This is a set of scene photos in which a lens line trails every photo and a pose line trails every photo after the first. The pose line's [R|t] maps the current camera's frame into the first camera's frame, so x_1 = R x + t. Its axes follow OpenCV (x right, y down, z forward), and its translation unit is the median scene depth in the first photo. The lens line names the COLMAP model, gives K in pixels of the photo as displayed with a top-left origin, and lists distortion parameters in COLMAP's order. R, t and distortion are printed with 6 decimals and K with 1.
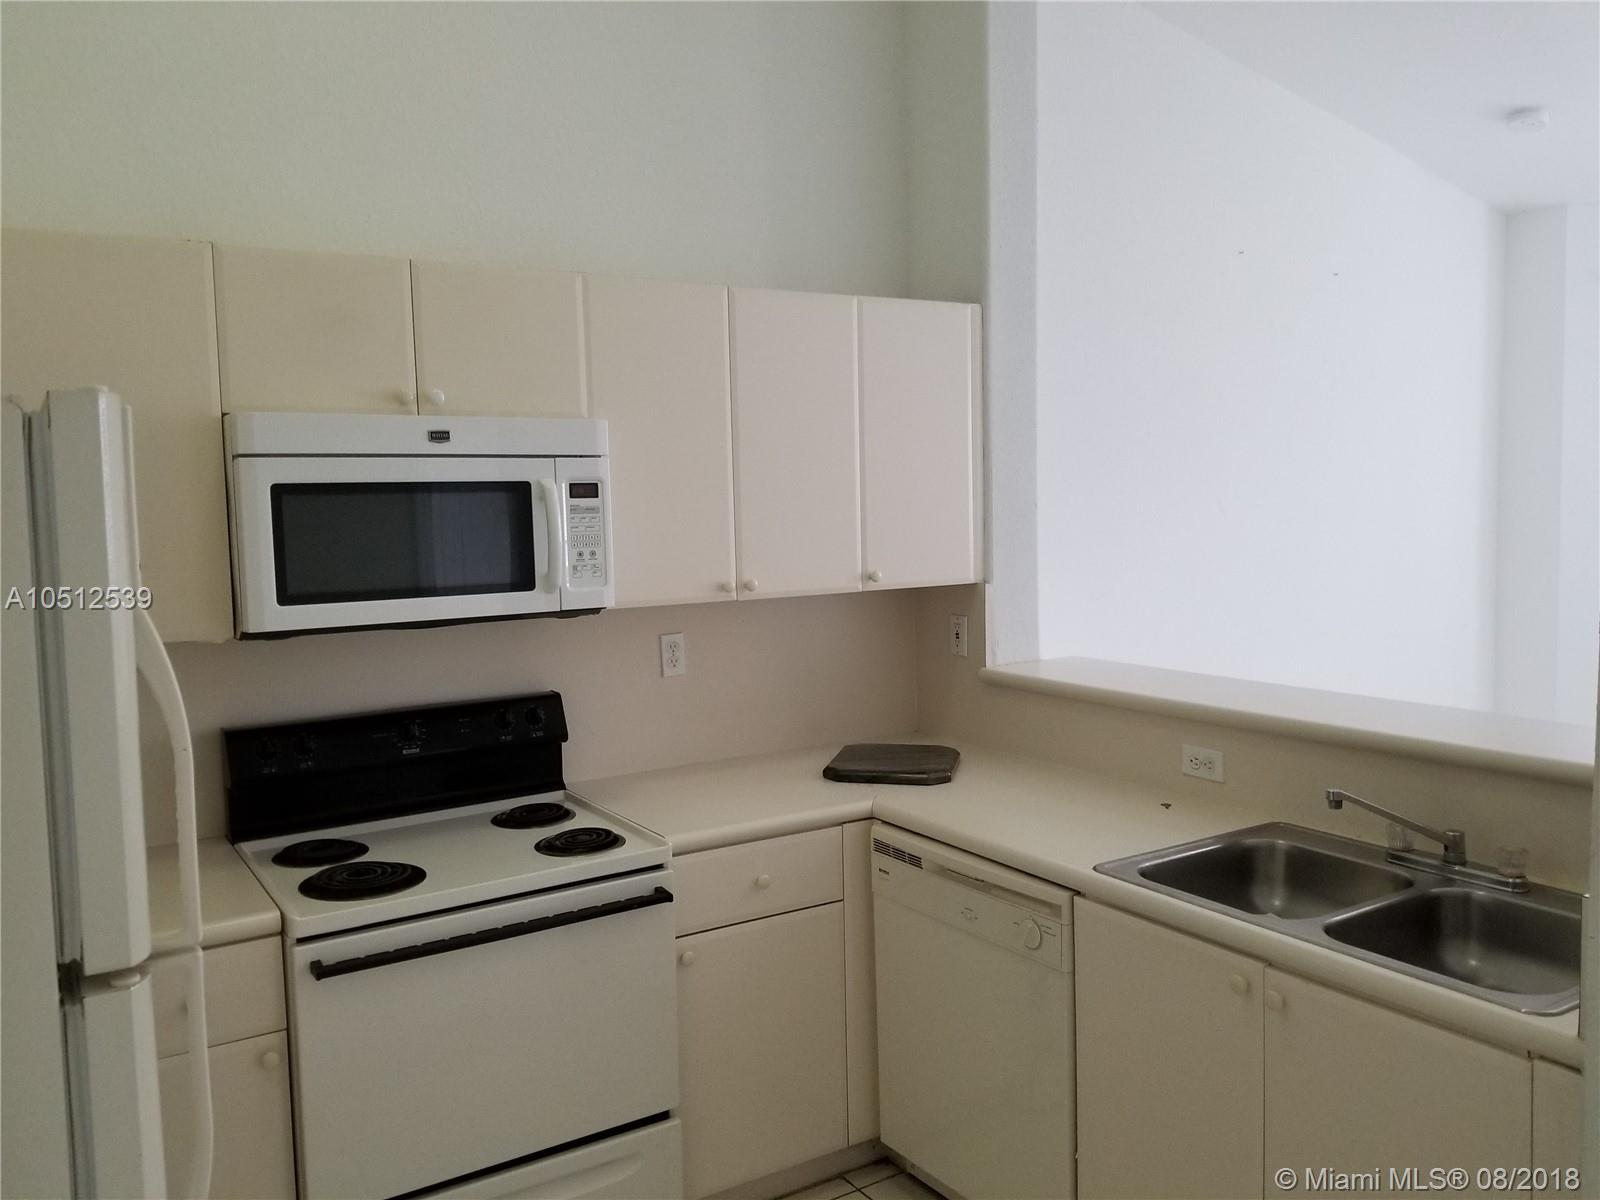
lens RADIAL K [[1228.5, 0, 800.5], [0, 1228.5, 568.4], [0, 0, 1]] dist [0.006888, 0.000685]
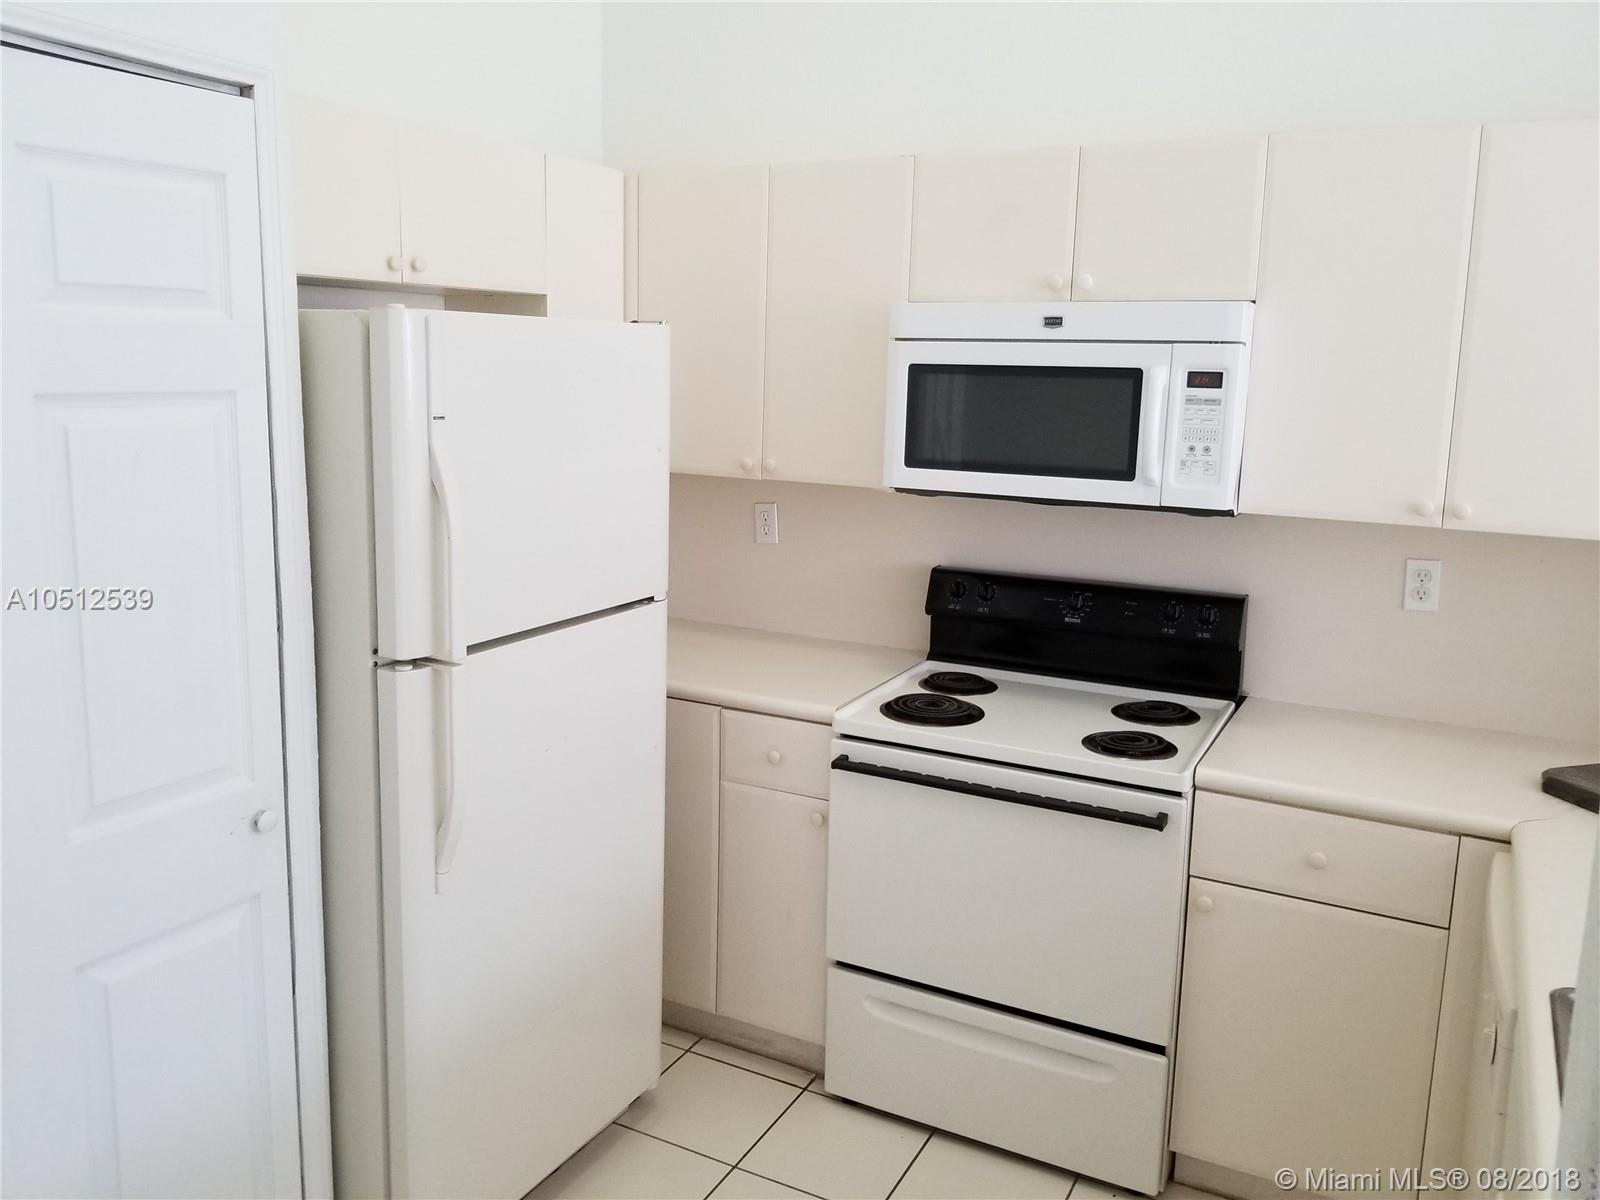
lens RADIAL K [[1240.0, 0, 800.3], [0, 1240.0, 538.1], [0, 0, 1]] dist [0.011529, 0.001442]
pose [[0.481472, 0.153234, -0.862963, 0.500486], [-0.081179, 0.988162, 0.130173, -0.043071], [0.872694, 0.007380, 0.488212, 0.284651]]
